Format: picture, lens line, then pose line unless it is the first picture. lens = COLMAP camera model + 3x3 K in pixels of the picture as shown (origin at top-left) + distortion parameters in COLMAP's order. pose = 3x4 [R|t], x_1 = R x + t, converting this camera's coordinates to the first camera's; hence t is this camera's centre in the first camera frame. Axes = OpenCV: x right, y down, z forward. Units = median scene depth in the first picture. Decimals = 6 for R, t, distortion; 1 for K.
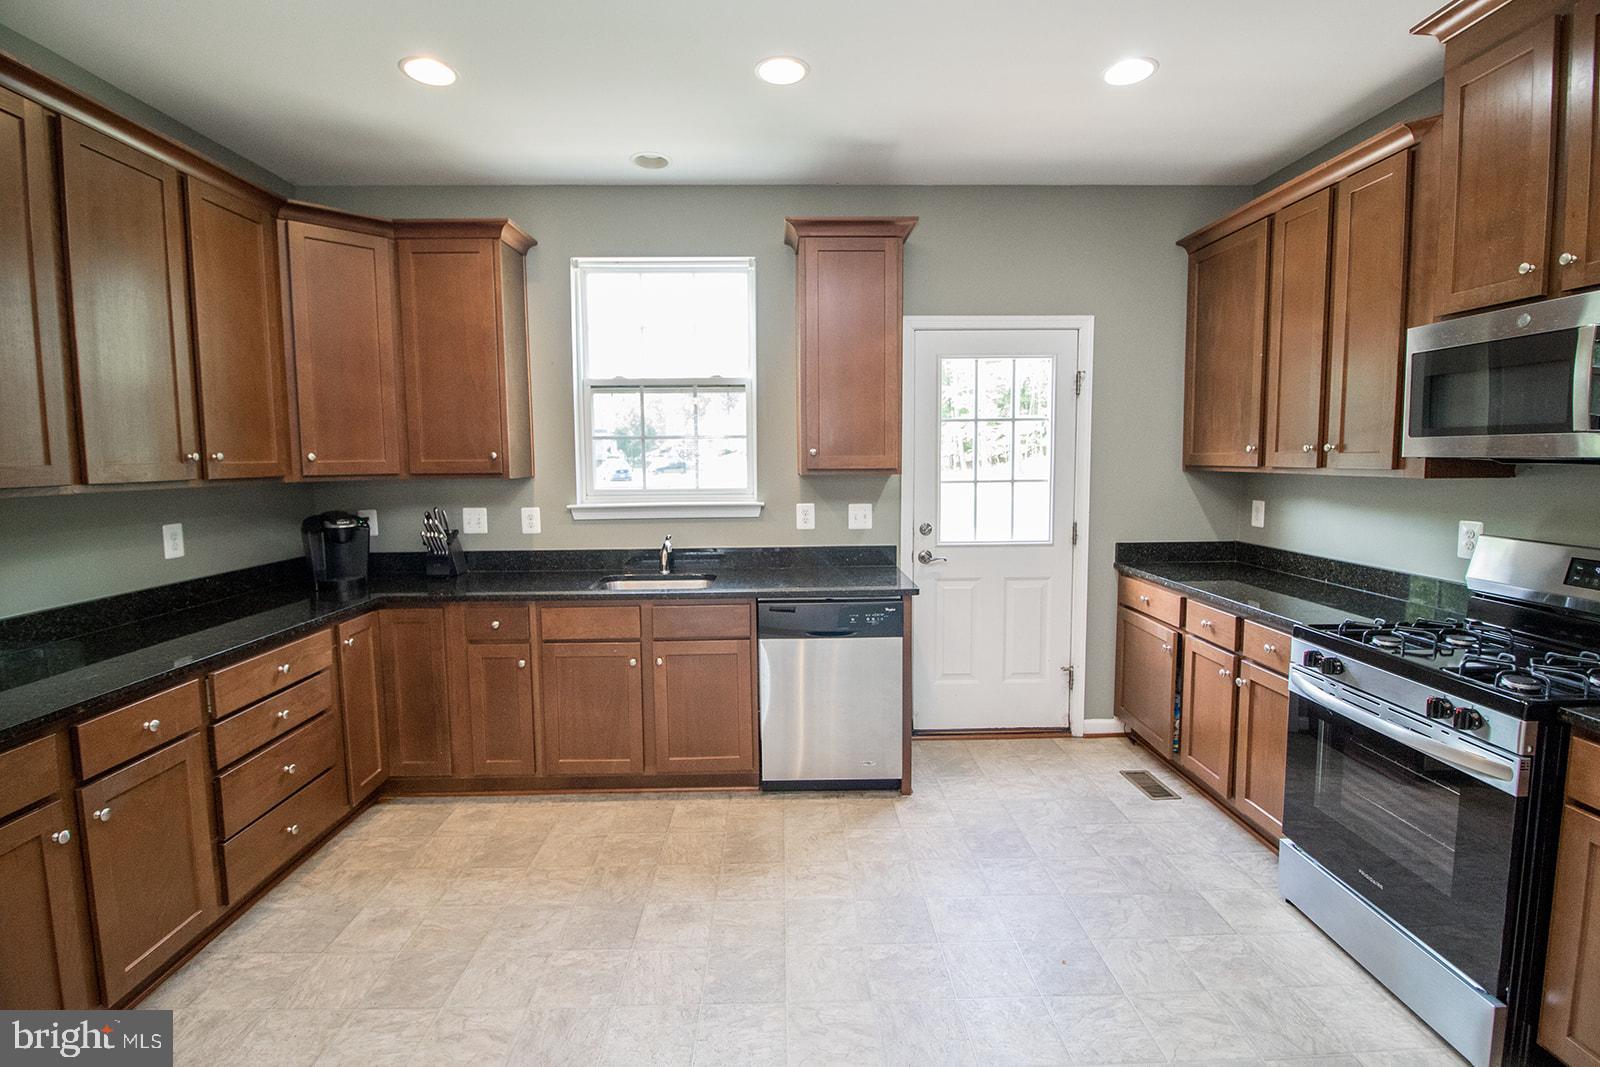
lens RADIAL K [[739.9, 0, 792.0], [0, 739.9, 518.5], [0, 0, 1]] dist [0.003013, -0.014573]
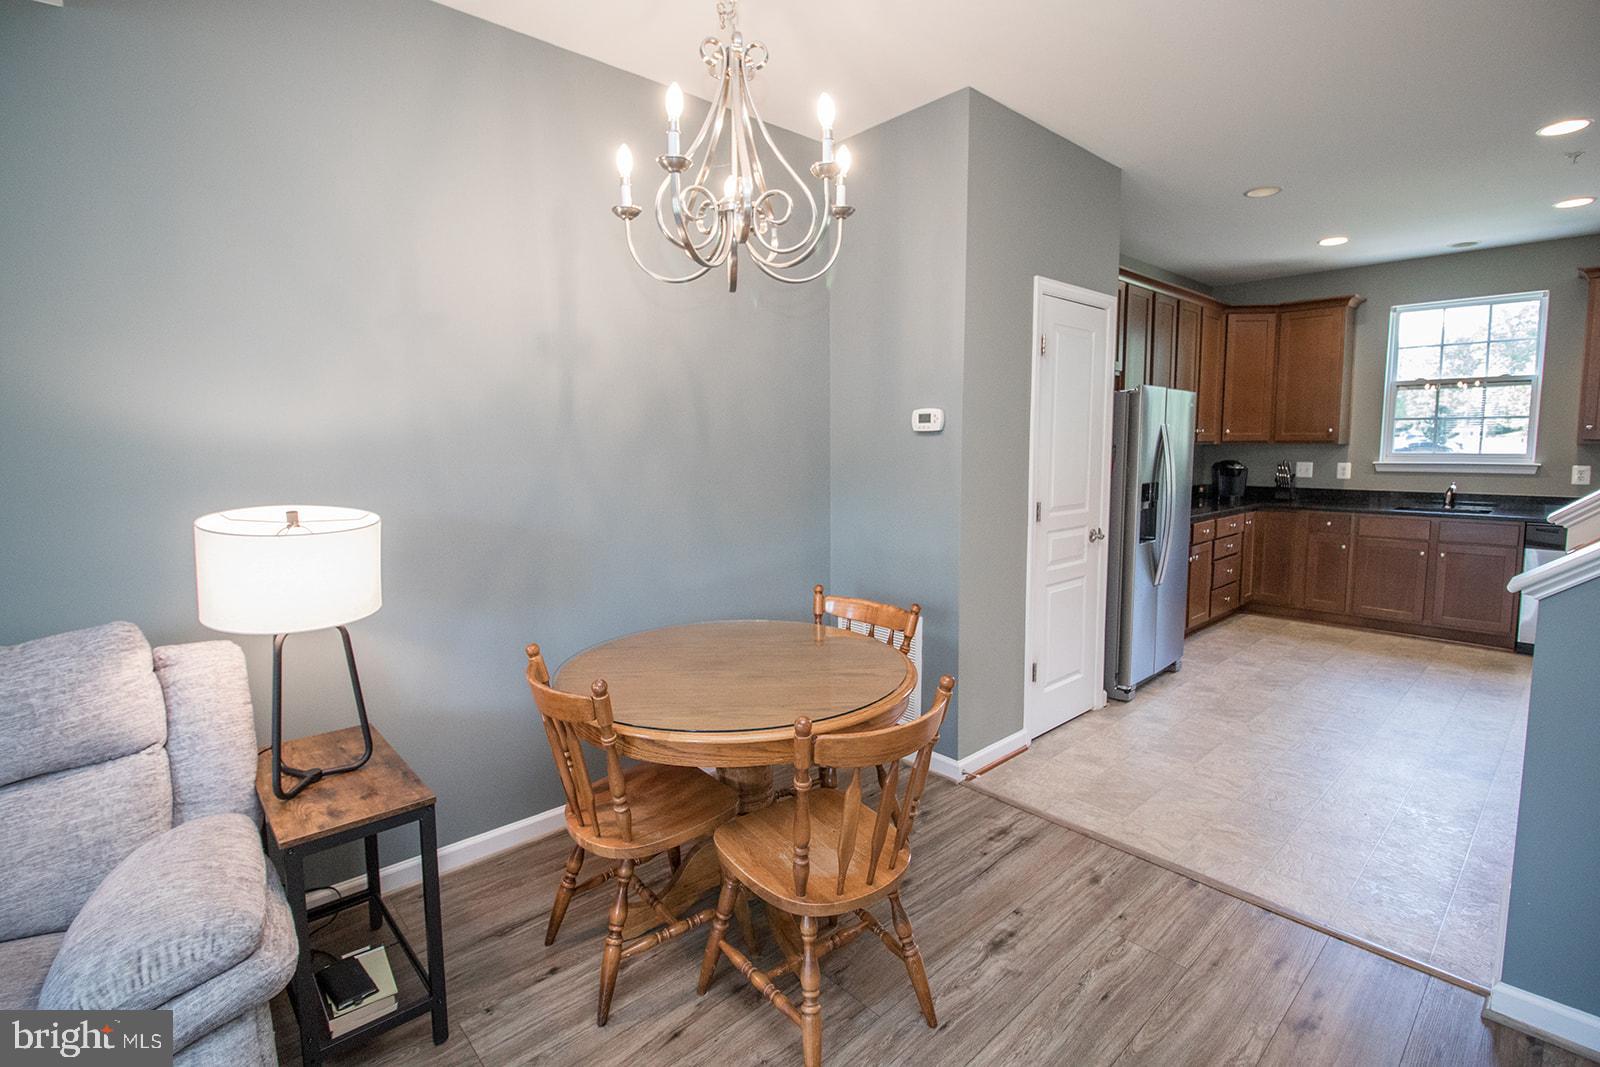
lens RADIAL K [[739.9, 0, 792.0], [0, 739.9, 518.5], [0, 0, 1]] dist [0.003013, -0.014573]
pose [[0.651245, 0.081024, -0.754530, 0.100400], [-0.060314, 0.996665, 0.054967, 0.101907], [0.756467, 0.009712, 0.653960, -1.091405]]
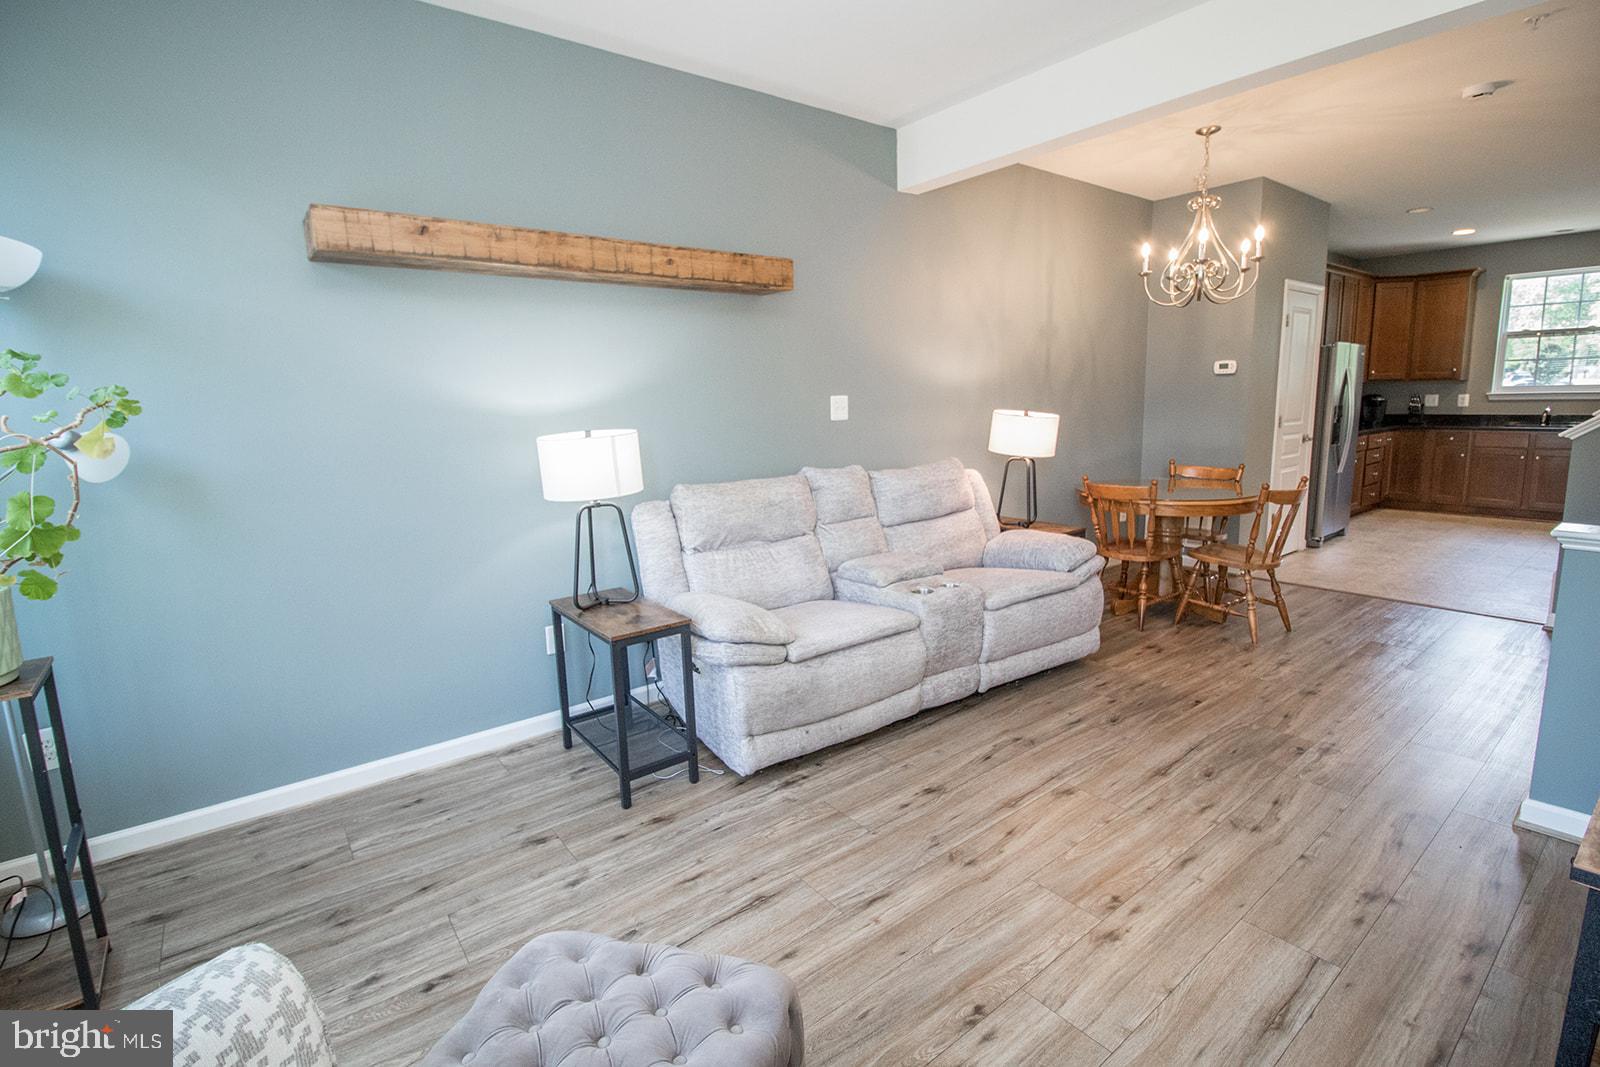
lens RADIAL K [[735.5, 0, 800.6], [0, 735.5, 519.5], [0, 0, 1]] dist [0.002722, -0.013828]
pose [[0.594182, 0.123087, -0.794857, 0.264414], [-0.043615, 0.991698, 0.120964, 0.194856], [0.803147, -0.037207, 0.594618, -2.060910]]
